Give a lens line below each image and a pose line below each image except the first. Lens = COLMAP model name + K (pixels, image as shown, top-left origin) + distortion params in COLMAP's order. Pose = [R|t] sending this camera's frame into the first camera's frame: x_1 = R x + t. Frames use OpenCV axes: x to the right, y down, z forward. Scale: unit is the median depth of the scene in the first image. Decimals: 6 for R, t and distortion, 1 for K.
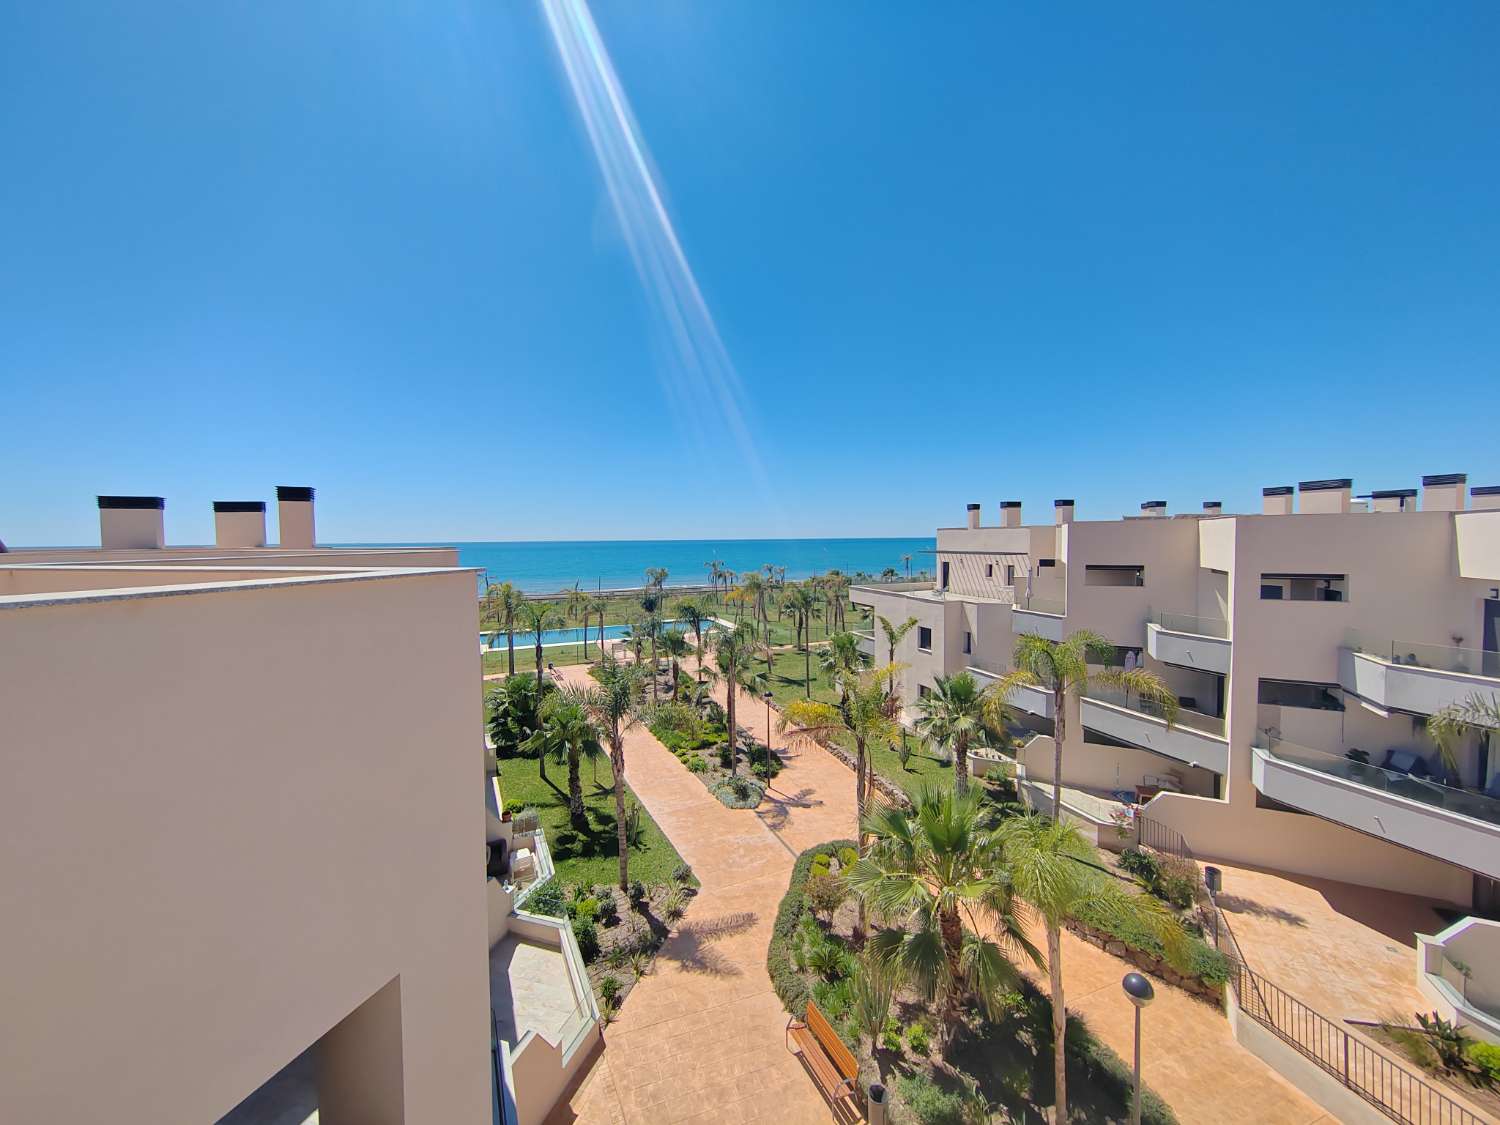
lens RADIAL K [[579.6, 0, 748.6], [0, 579.6, 559.6], [0, 0, 1]] dist [0.001558, 0.000739]
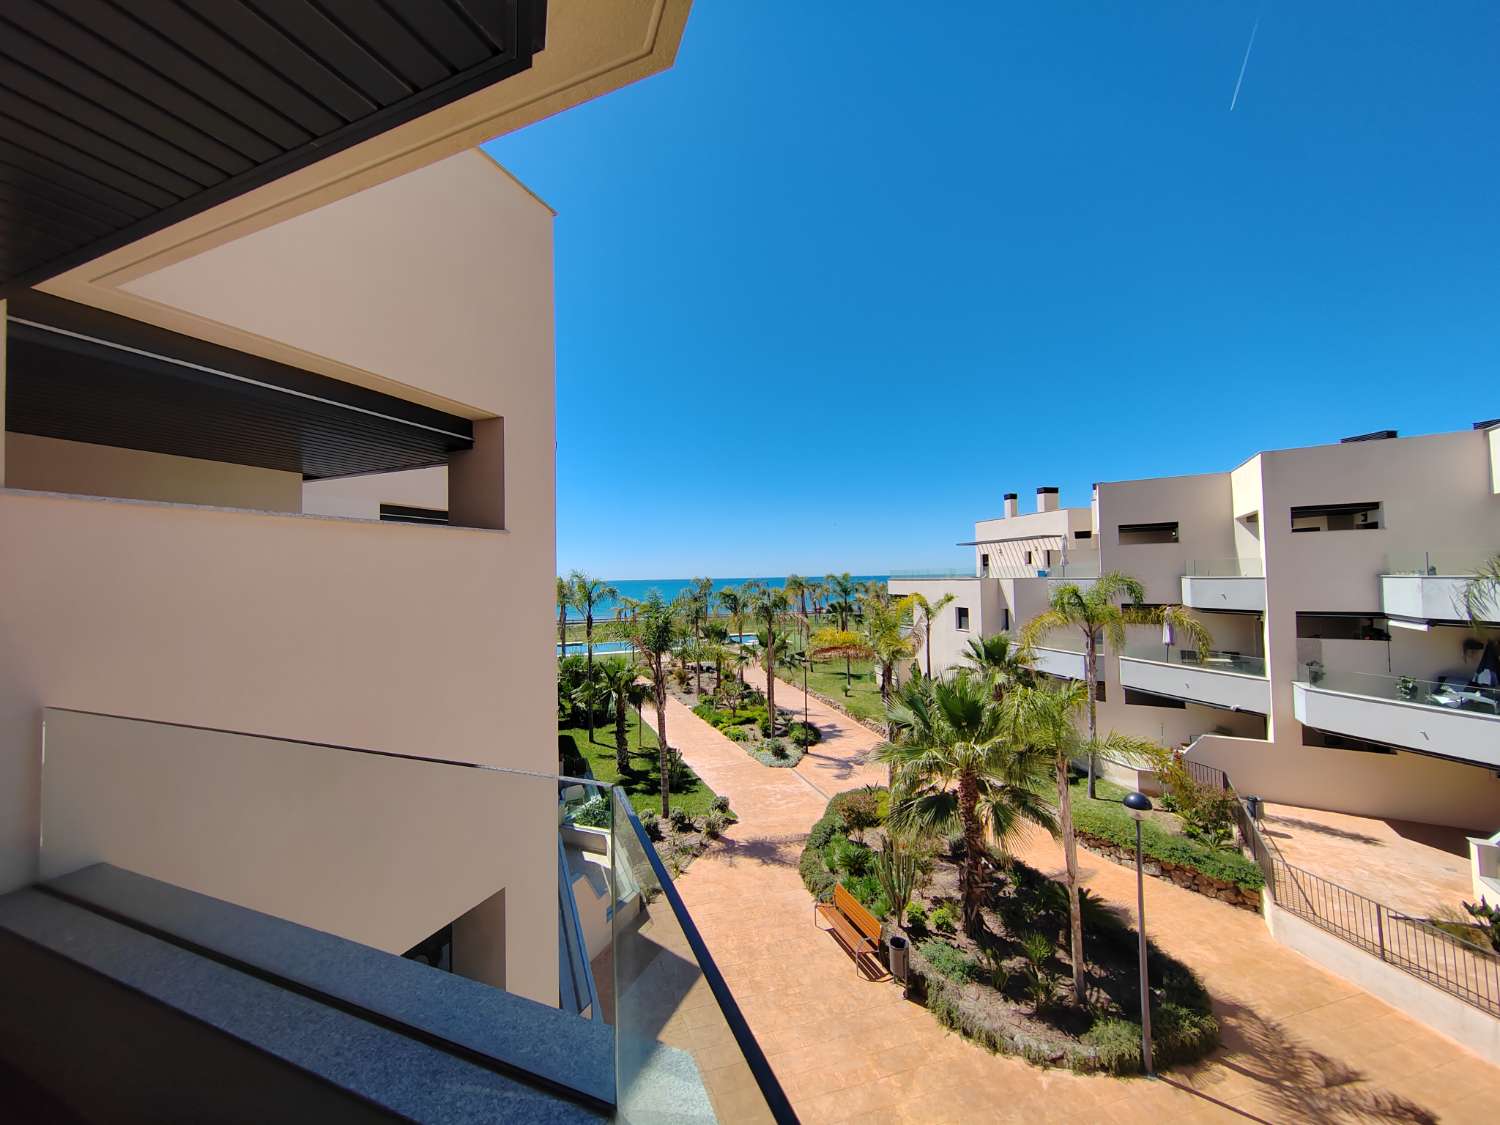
lens RADIAL K [[579.6, 0, 748.6], [0, 579.6, 559.6], [0, 0, 1]] dist [0.001558, 0.000739]
pose [[0.996709, -0.013648, -0.079902, 0.026642], [0.008233, 0.997671, -0.067711, 0.174722], [0.080640, 0.066830, 0.994500, -0.068884]]
